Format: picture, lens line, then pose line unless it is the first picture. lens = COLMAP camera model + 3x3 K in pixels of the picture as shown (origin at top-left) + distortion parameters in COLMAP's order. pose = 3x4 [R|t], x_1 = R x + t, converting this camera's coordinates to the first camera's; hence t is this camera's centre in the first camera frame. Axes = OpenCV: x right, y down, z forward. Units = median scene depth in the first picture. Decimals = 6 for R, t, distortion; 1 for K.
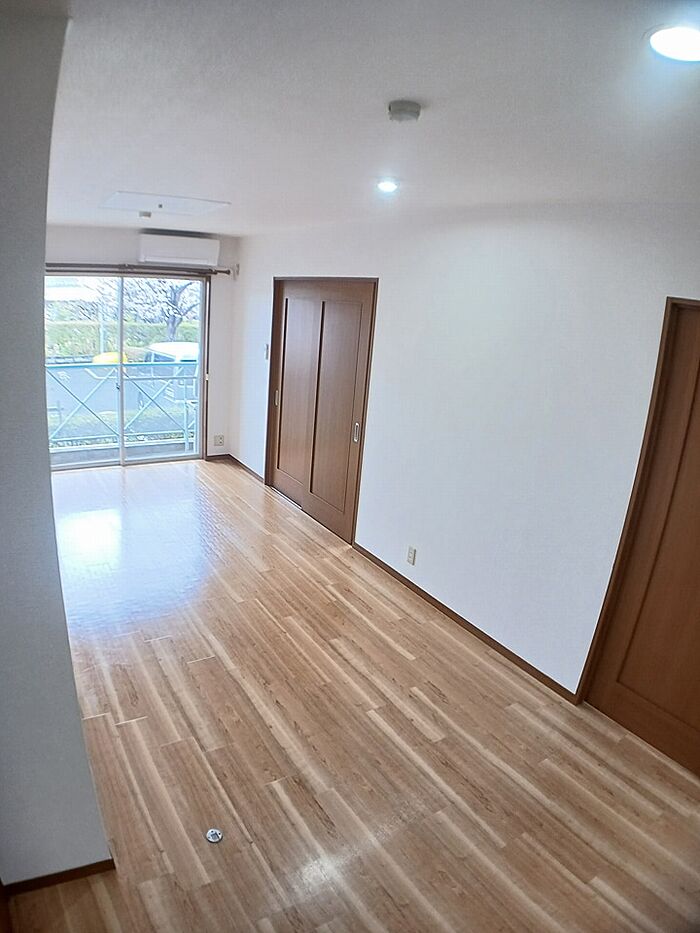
lens RADIAL K [[574.9, 0, 350.0], [0, 574.9, 466.5], [0, 0, 1]] dist [-0.159854, -0.000359]
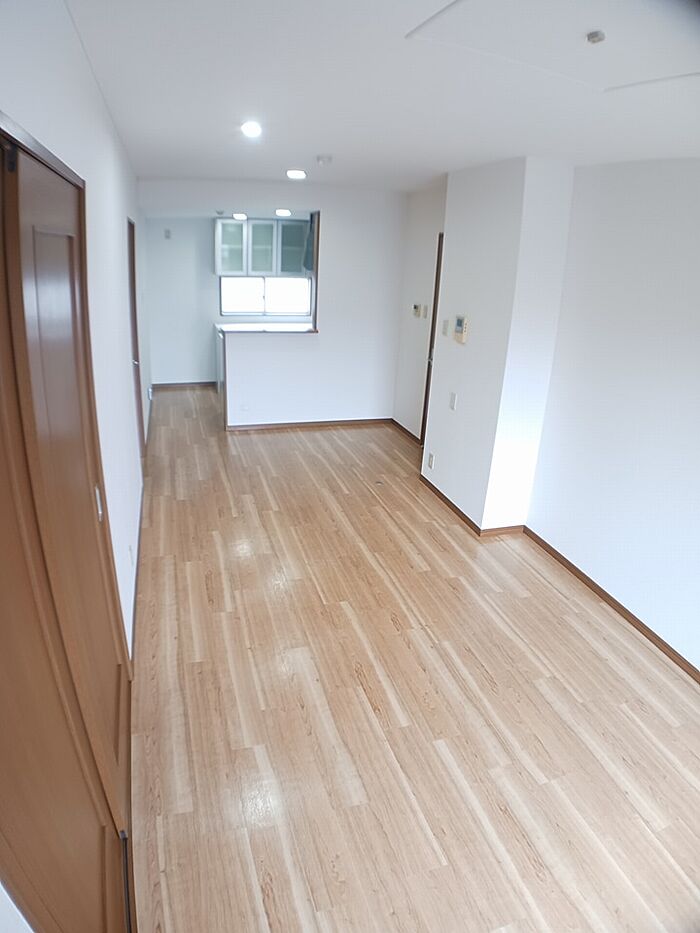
lens RADIAL K [[583.6, 0, 350.0], [0, 583.6, 466.5], [0, 0, 1]] dist [-0.001136, -0.000054]
pose [[-0.956456, -0.207601, 0.205169, -0.464004], [-0.039906, 0.789337, 0.612662, -0.646773], [-0.289137, 0.577796, -0.763251, 2.105498]]
